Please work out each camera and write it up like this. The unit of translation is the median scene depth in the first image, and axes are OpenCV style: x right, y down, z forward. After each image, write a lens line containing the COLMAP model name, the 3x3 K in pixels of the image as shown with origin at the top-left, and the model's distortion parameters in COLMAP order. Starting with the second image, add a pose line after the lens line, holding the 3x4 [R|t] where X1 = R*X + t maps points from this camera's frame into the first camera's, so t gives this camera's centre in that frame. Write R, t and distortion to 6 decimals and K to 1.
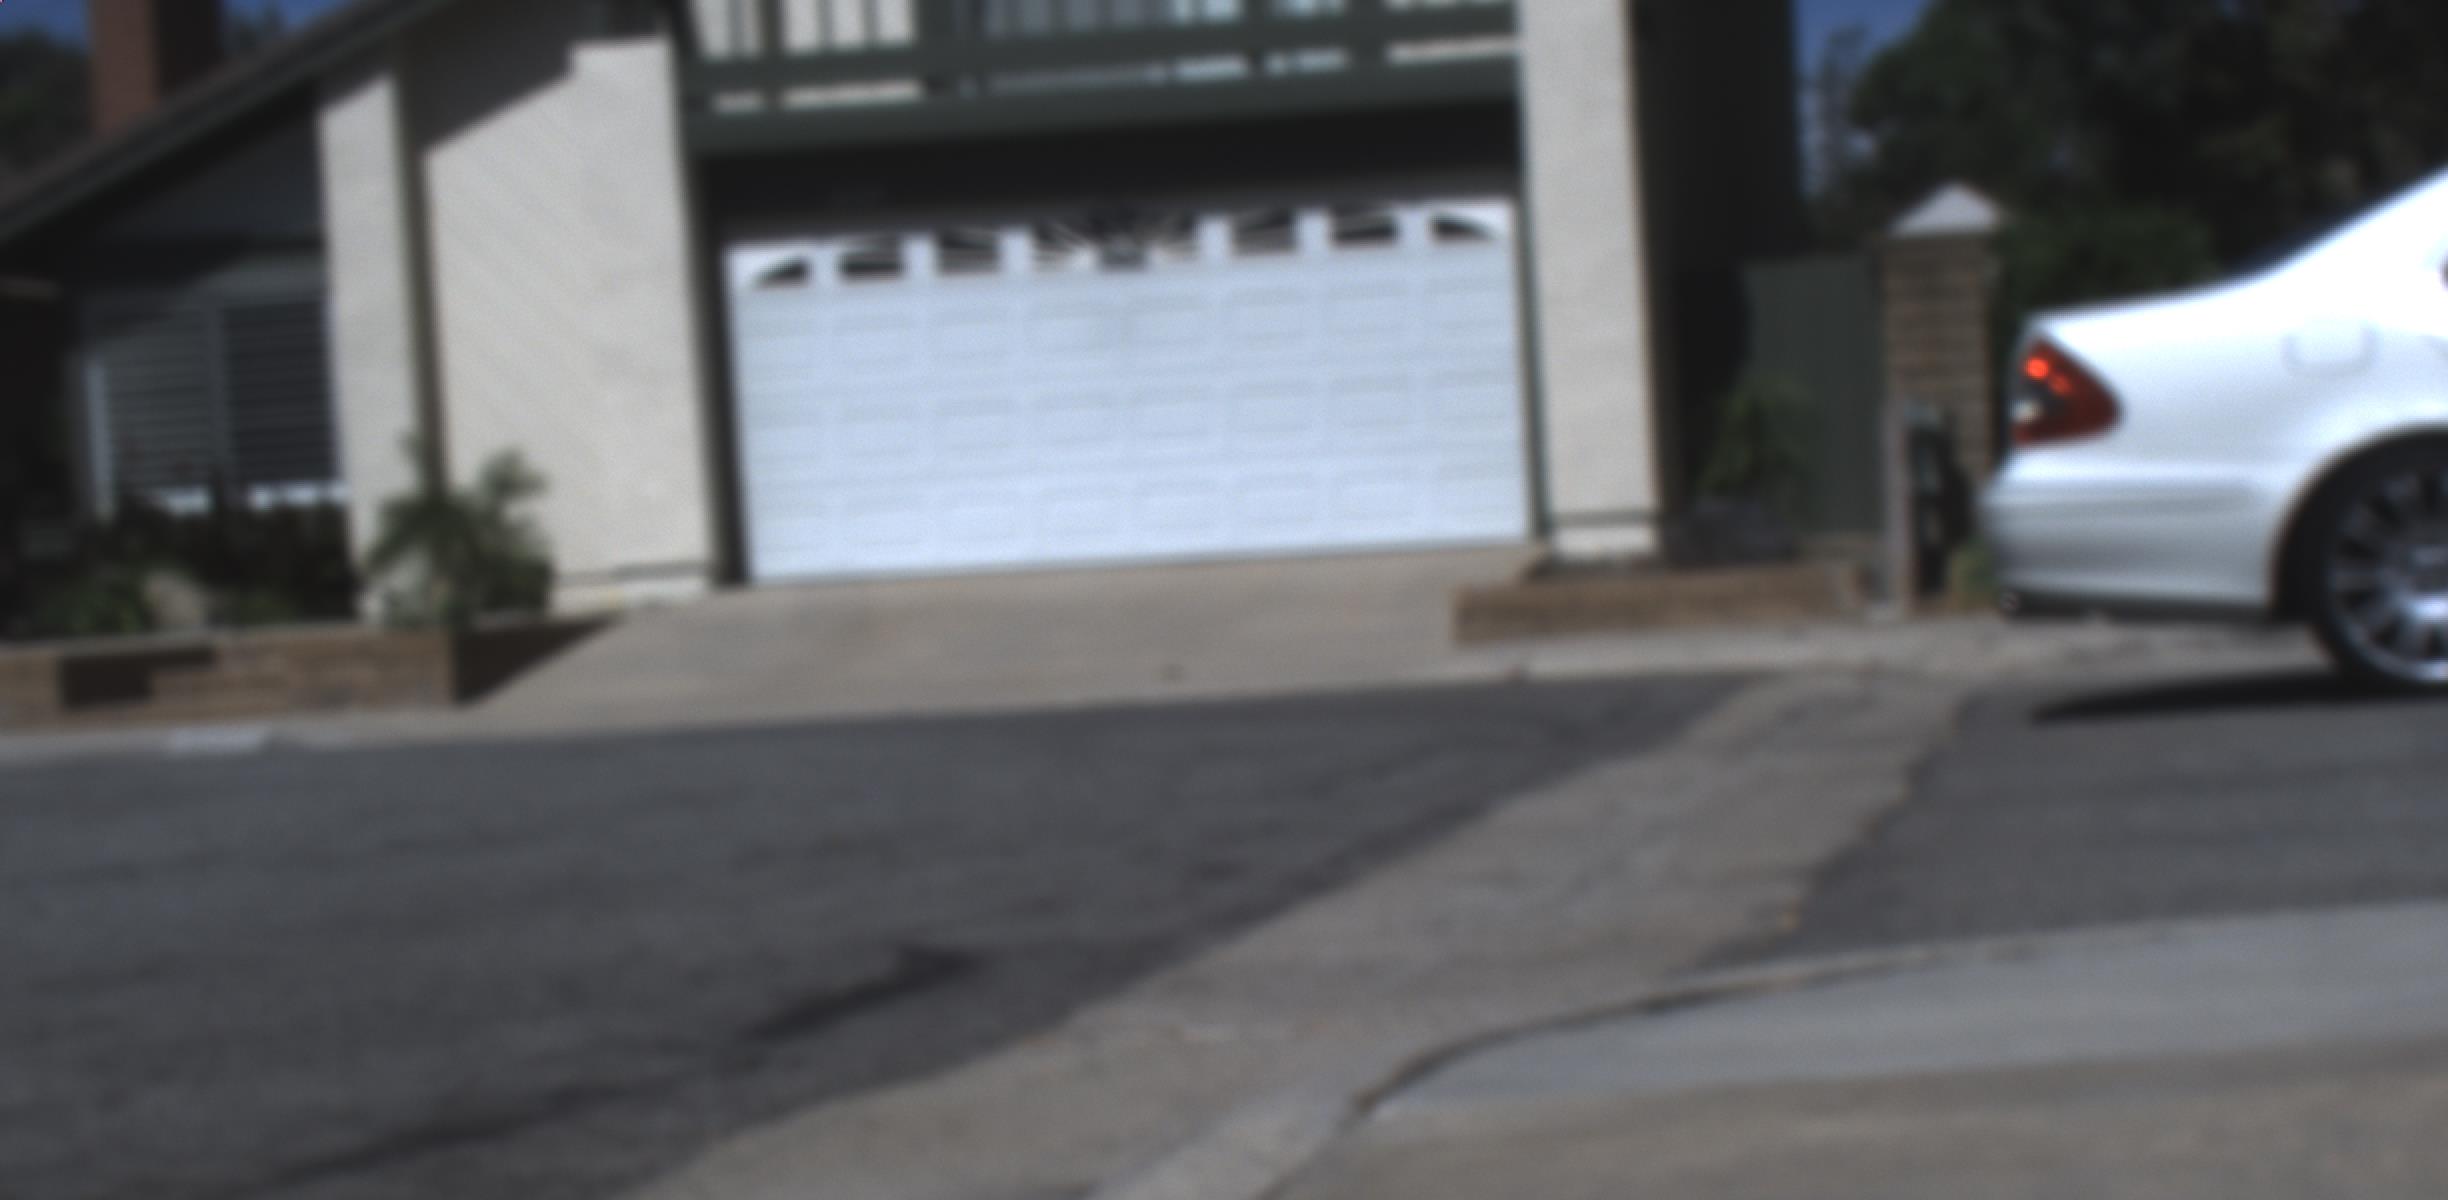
lens RADIAL K [[5041.1, 0, 1219.3], [0, 5041.1, 600.0], [0, 0, 1]] dist [-0.048875, 0.000000]
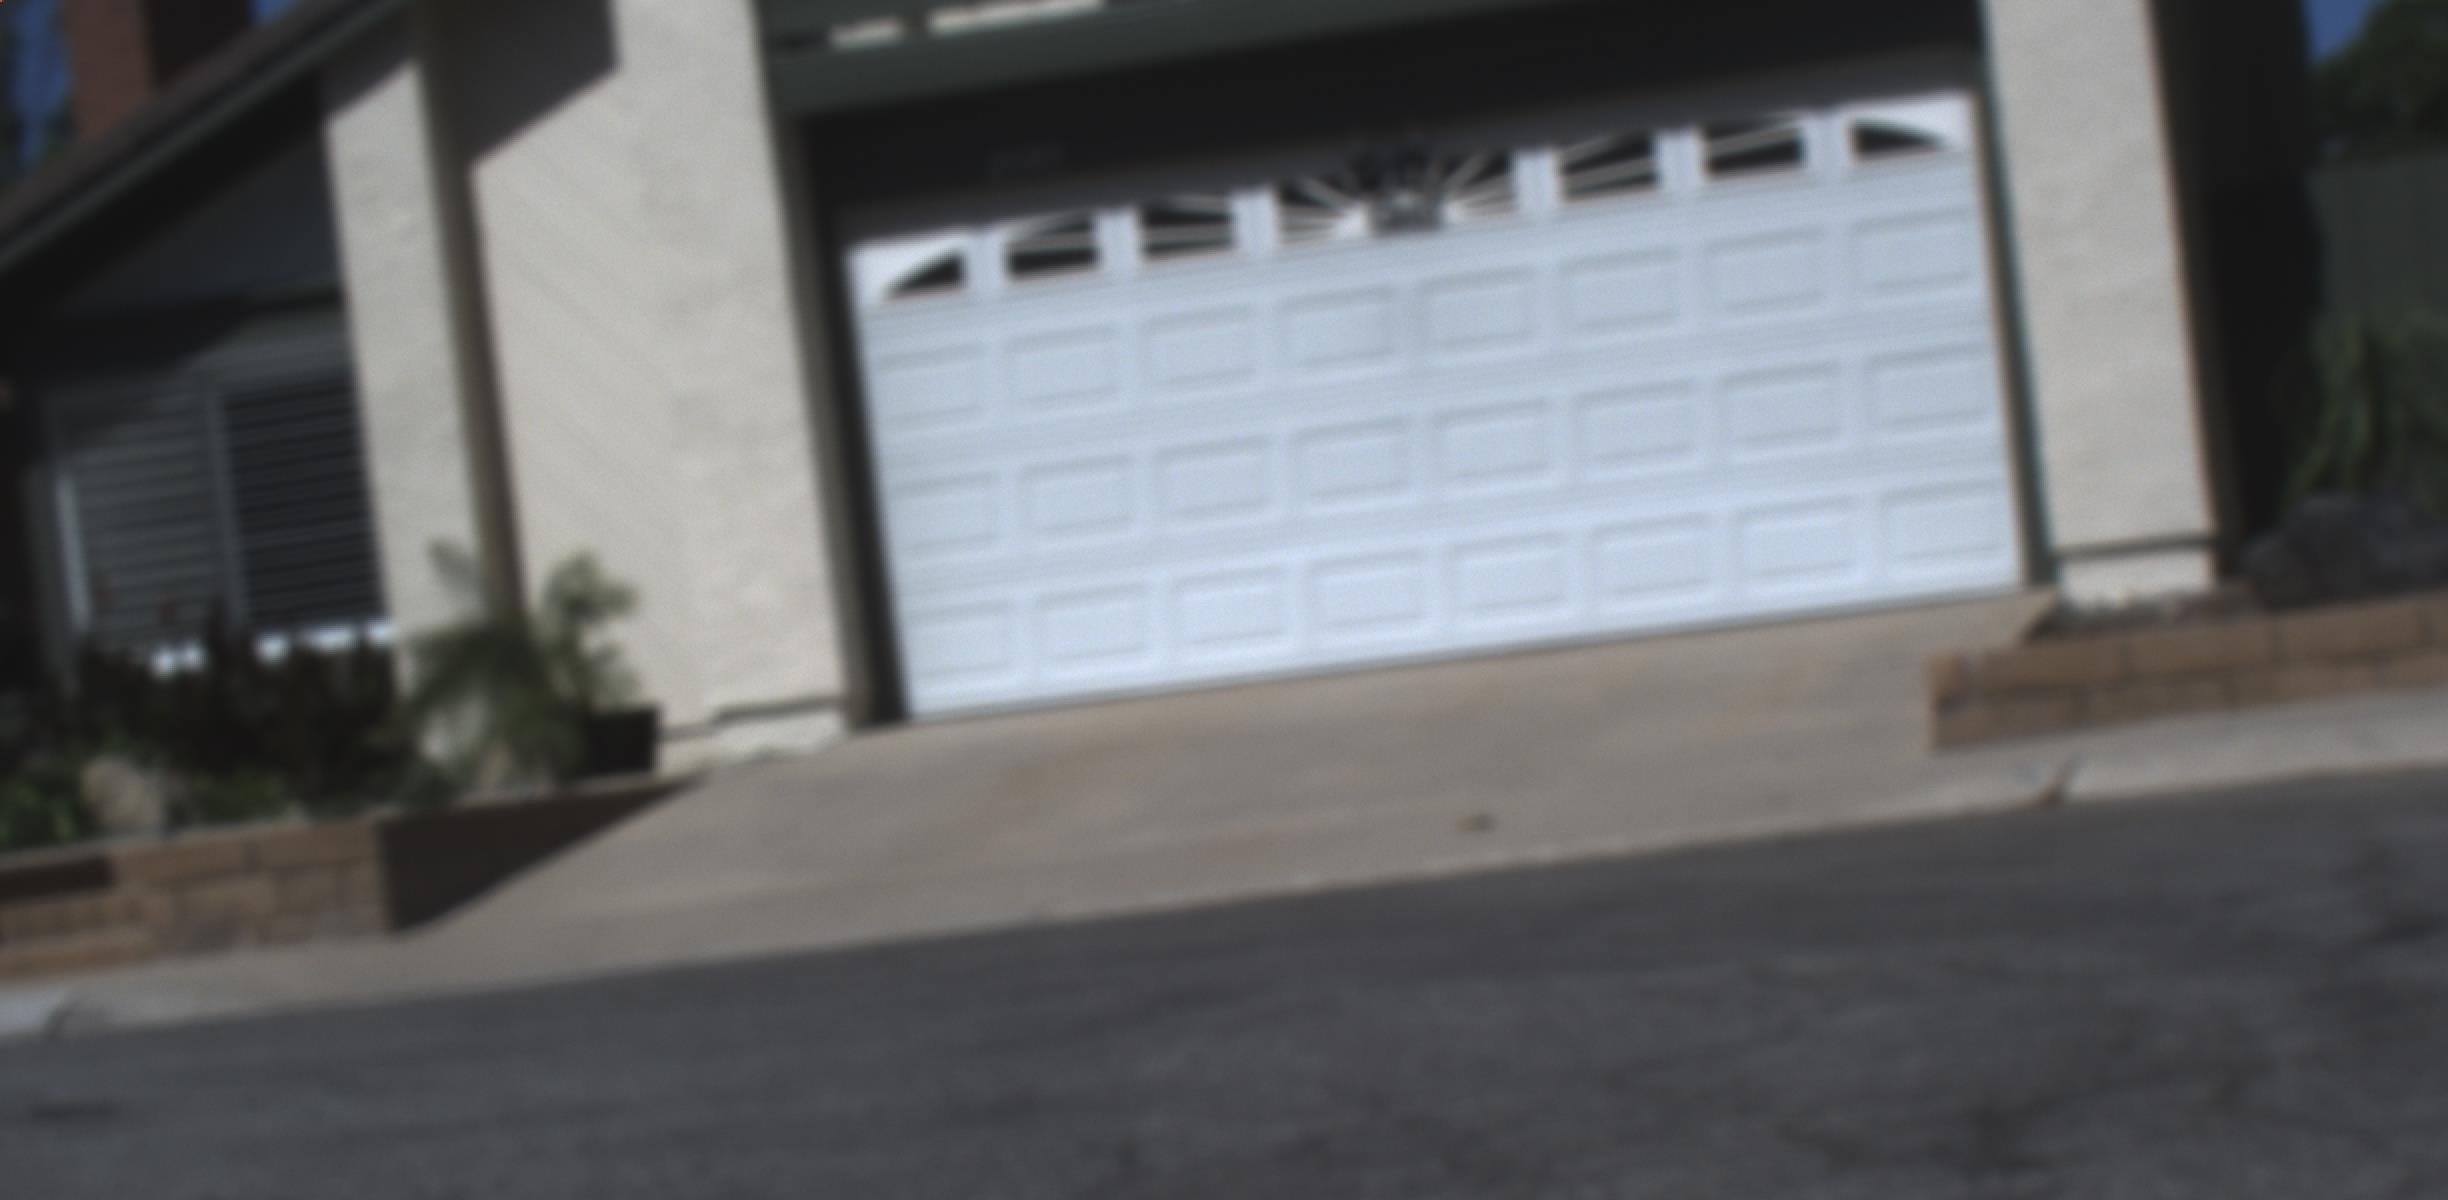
lens RADIAL K [[5041.1, 0, 1185.2], [0, 5041.1, 722.3], [0, 0, 1]] dist [-0.048875, 0.000000]
pose [[0.993915, -0.060792, -0.091857, 0.010072], [0.060849, 0.998145, -0.002181, 0.000840], [0.091819, -0.003422, 0.995770, 0.307107]]
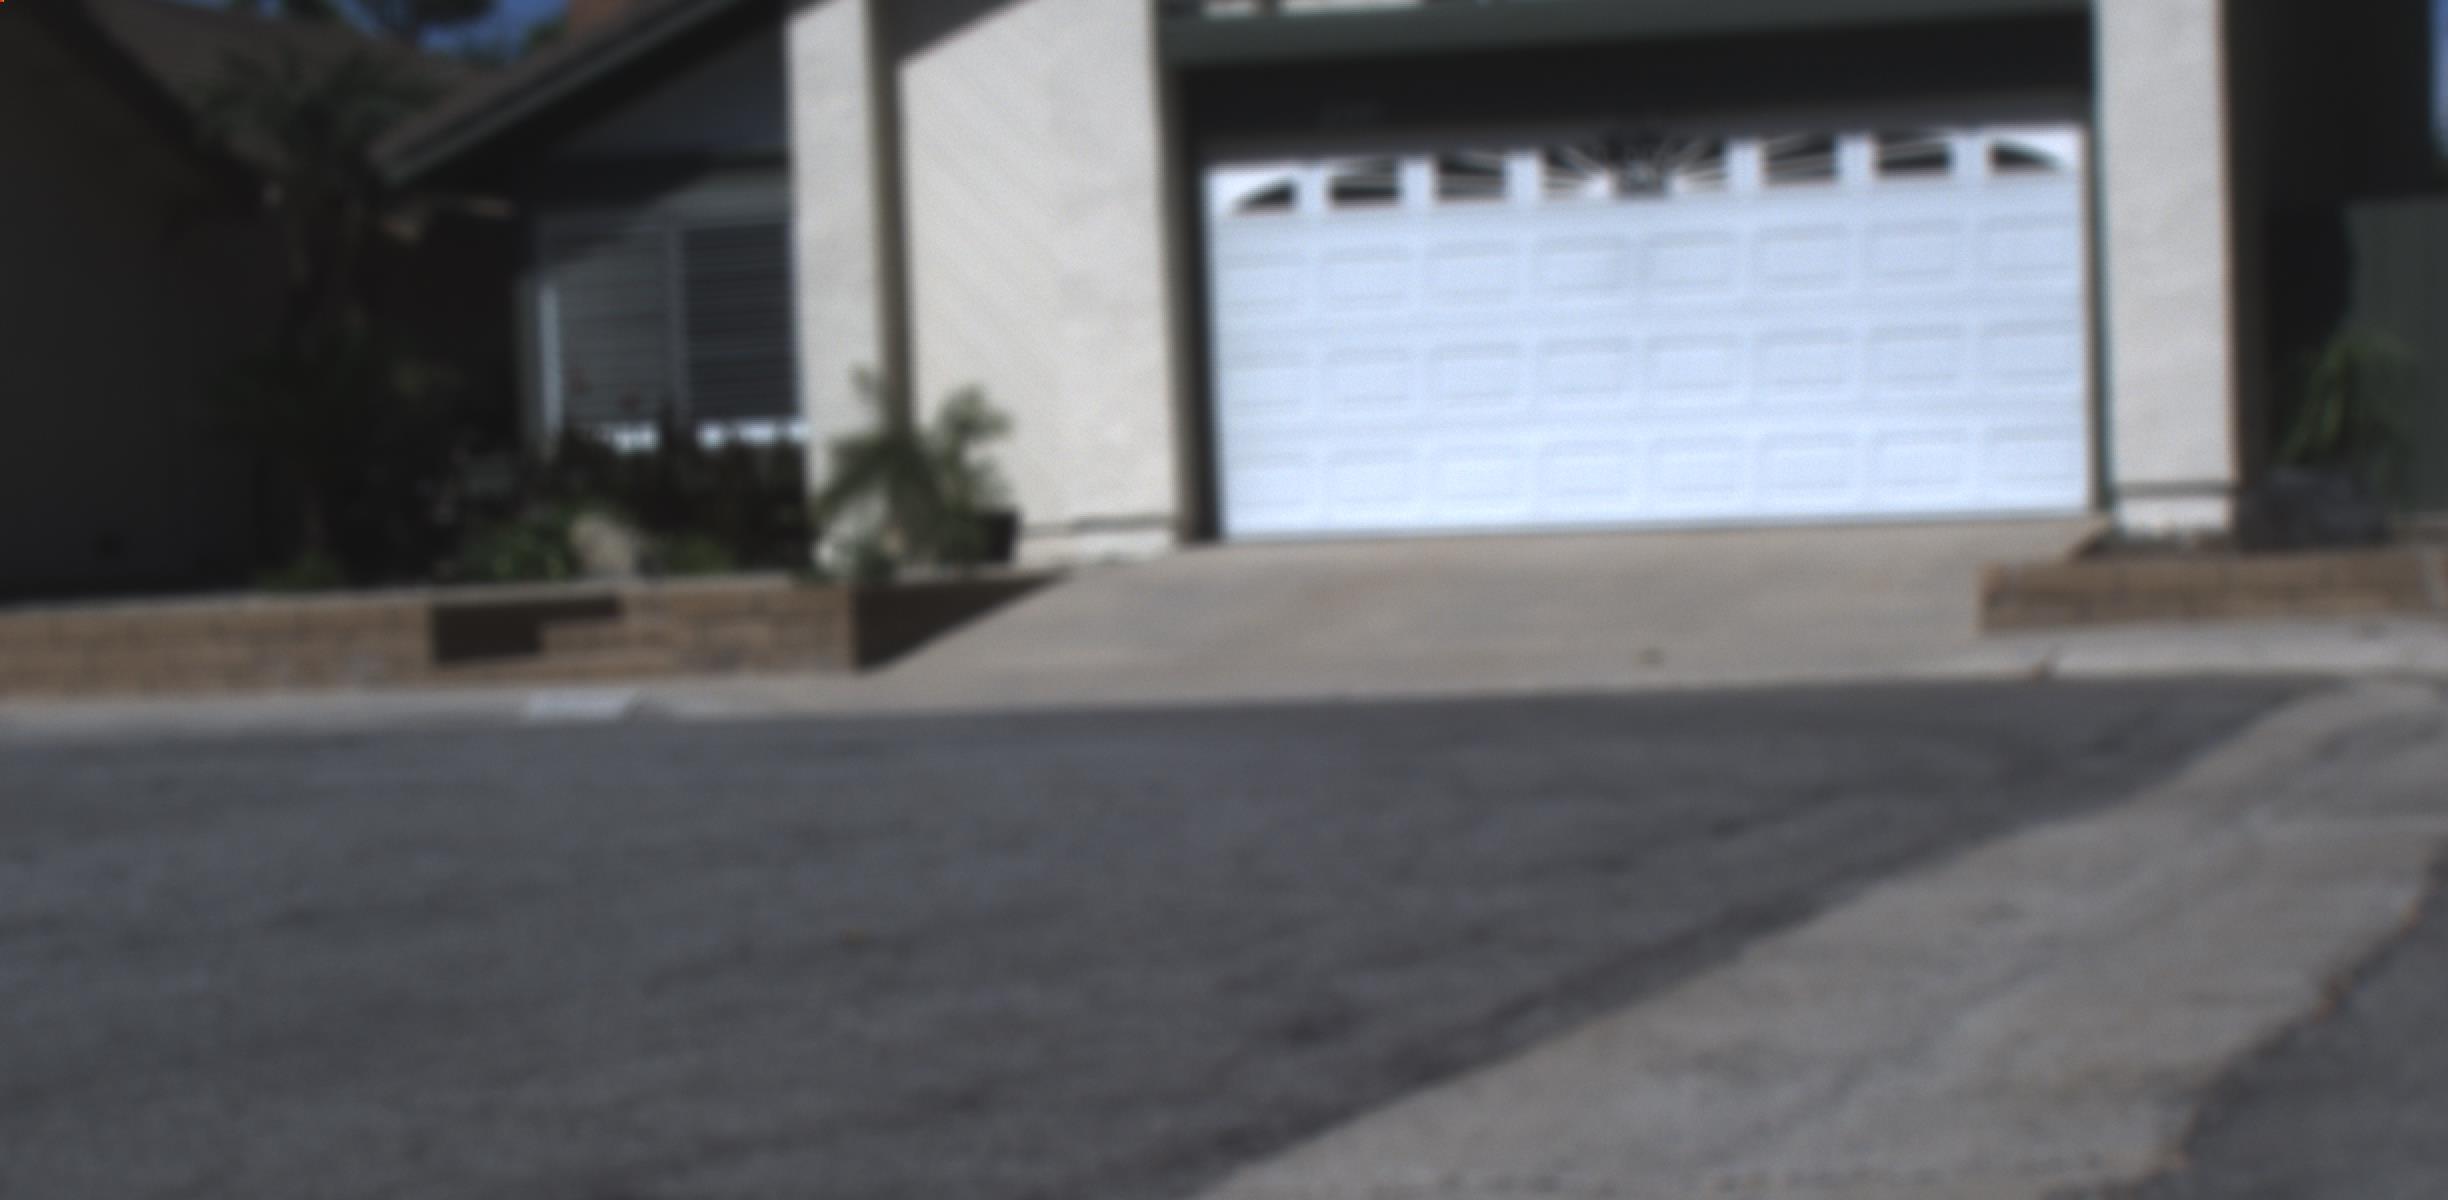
lens RADIAL K [[5041.1, 0, 1245.2], [0, 5041.1, 626.2], [0, 0, 1]] dist [-0.048875, 0.000000]
pose [[0.992428, 0.024654, -0.120329, 0.020628], [-0.022831, 0.999603, 0.016510, -0.002920], [0.120688, -0.013637, 0.992597, 0.101986]]
